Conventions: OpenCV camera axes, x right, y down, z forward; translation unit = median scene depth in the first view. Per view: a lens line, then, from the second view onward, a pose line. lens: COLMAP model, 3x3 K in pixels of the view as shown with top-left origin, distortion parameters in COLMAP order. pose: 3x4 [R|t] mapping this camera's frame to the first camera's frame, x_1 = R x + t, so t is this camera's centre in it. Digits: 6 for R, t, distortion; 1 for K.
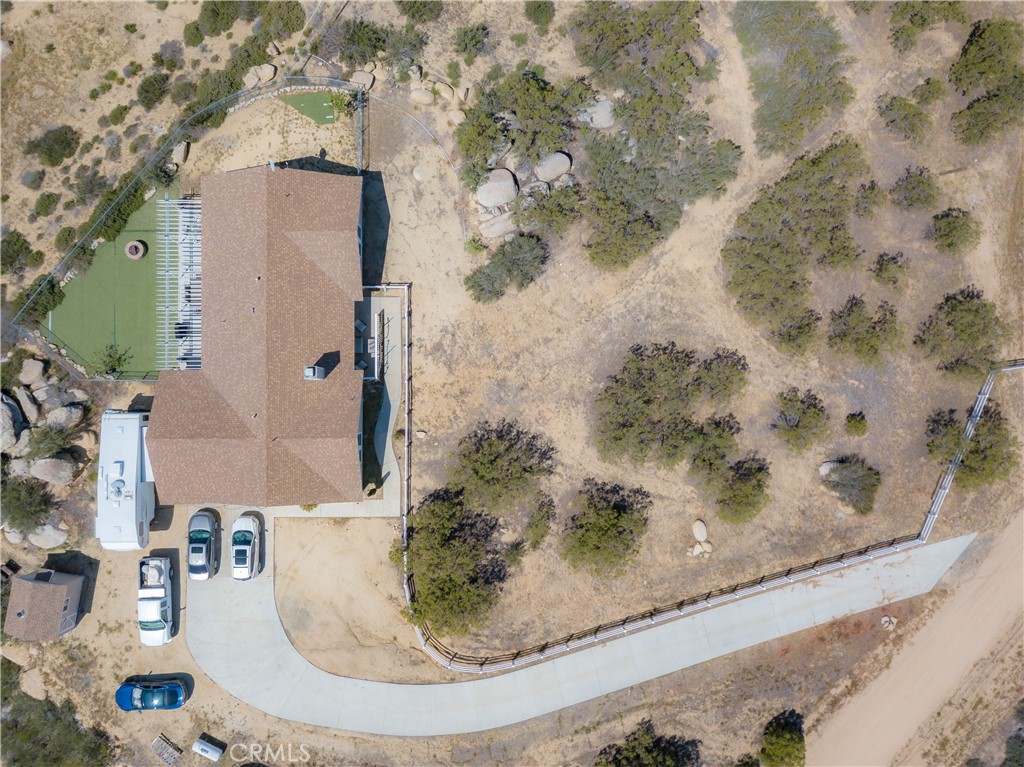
lens RADIAL K [[772.4, 0, 512.0], [0, 772.4, 383.5], [0, 0, 1]] dist [0.024076, -0.005129]
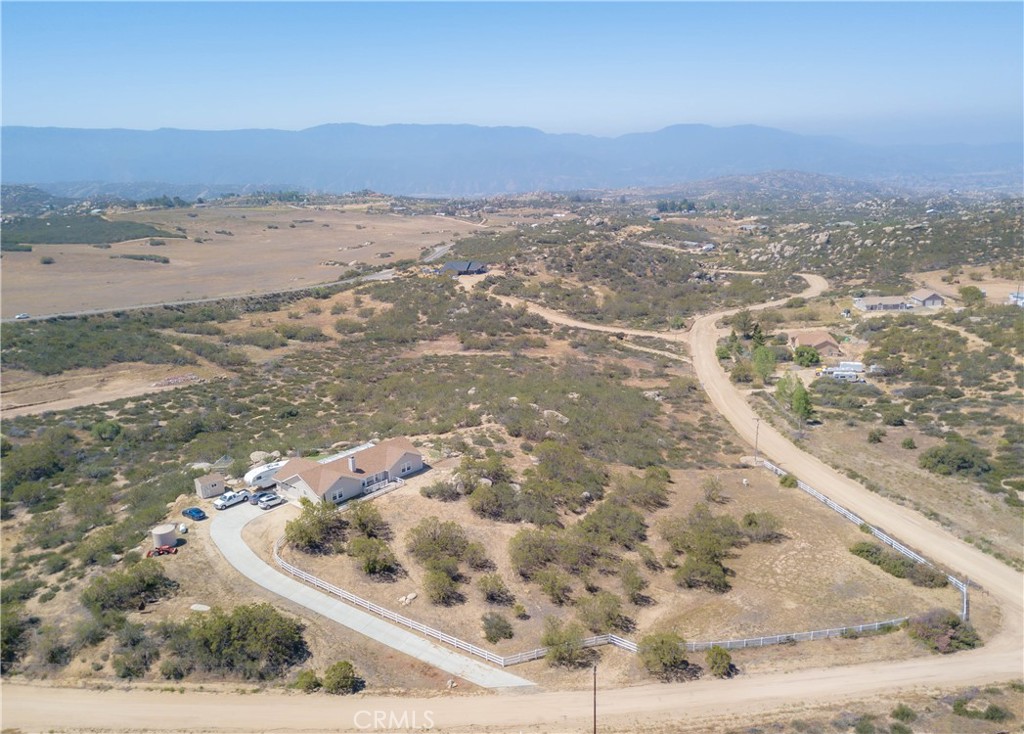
lens RADIAL K [[831.9, 0, 512.0], [0, 831.9, 367.0], [0, 0, 1]] dist [0.002370, 0.001161]
pose [[0.741891, 0.141351, -0.655452, 1.681074], [-0.669037, 0.221027, -0.709603, 1.347580], [0.044570, 0.964970, 0.258547, 0.006157]]
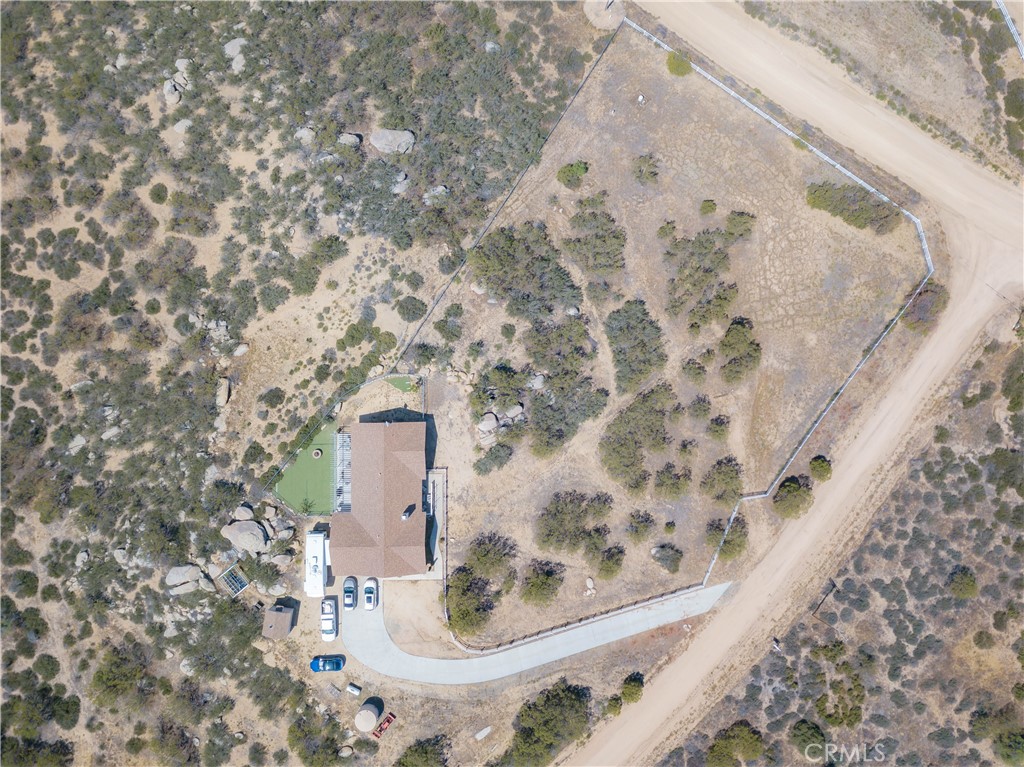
lens RADIAL K [[782.1, 0, 512.0], [0, 782.1, 383.5], [0, 0, 1]] dist [0.004719, -0.005151]
pose [[0.999935, -0.005673, 0.009912, 0.024391], [0.005774, 0.999931, -0.010184, -0.325465], [-0.009854, 0.010241, 0.999899, -1.092517]]
